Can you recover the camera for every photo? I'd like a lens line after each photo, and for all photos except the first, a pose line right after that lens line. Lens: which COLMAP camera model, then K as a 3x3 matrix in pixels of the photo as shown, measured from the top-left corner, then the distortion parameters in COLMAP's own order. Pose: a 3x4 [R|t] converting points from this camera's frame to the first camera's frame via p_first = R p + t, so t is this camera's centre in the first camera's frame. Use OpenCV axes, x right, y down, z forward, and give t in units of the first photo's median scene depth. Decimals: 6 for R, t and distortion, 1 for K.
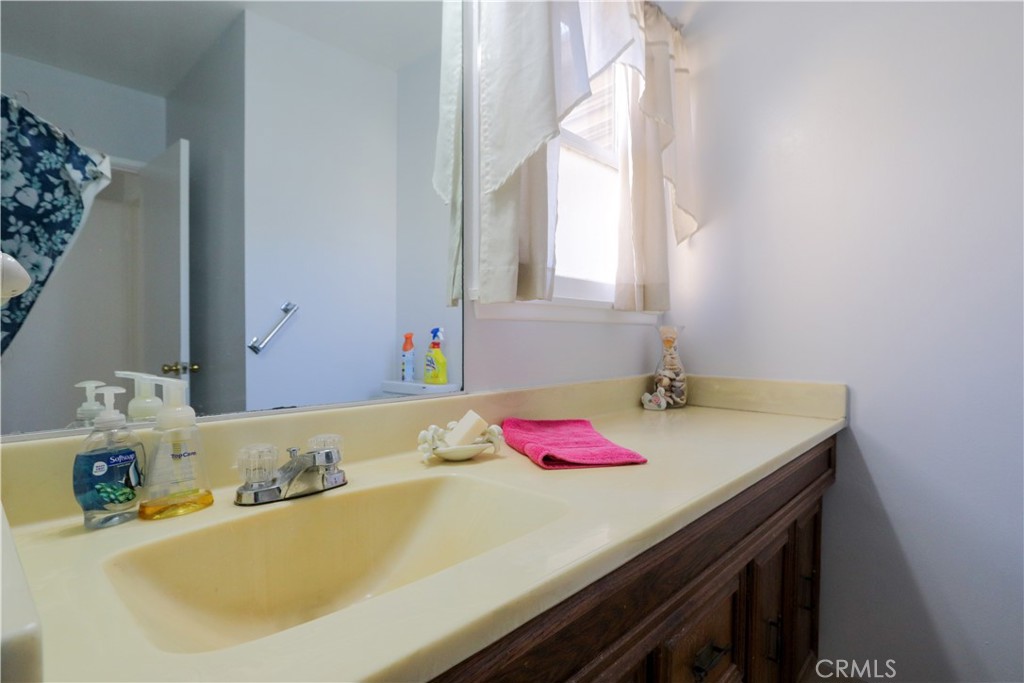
lens RADIAL K [[525.8, 0, 512.2], [0, 525.8, 342.3], [0, 0, 1]] dist [-0.015944, -0.002353]
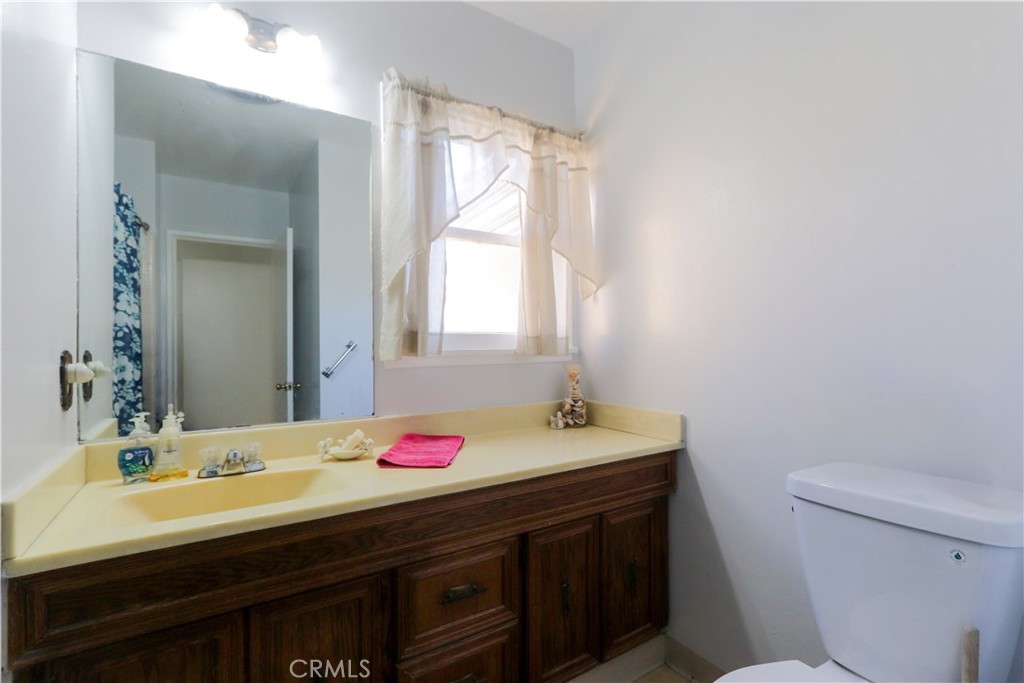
lens RADIAL K [[479.9, 0, 513.6], [0, 479.9, 339.0], [0, 0, 1]] dist [-0.002187, 0.004132]
pose [[0.968869, -0.014137, -0.247171, 0.630307], [0.008411, 0.999672, -0.024208, -0.091764], [0.247432, 0.021375, 0.968669, -0.273745]]
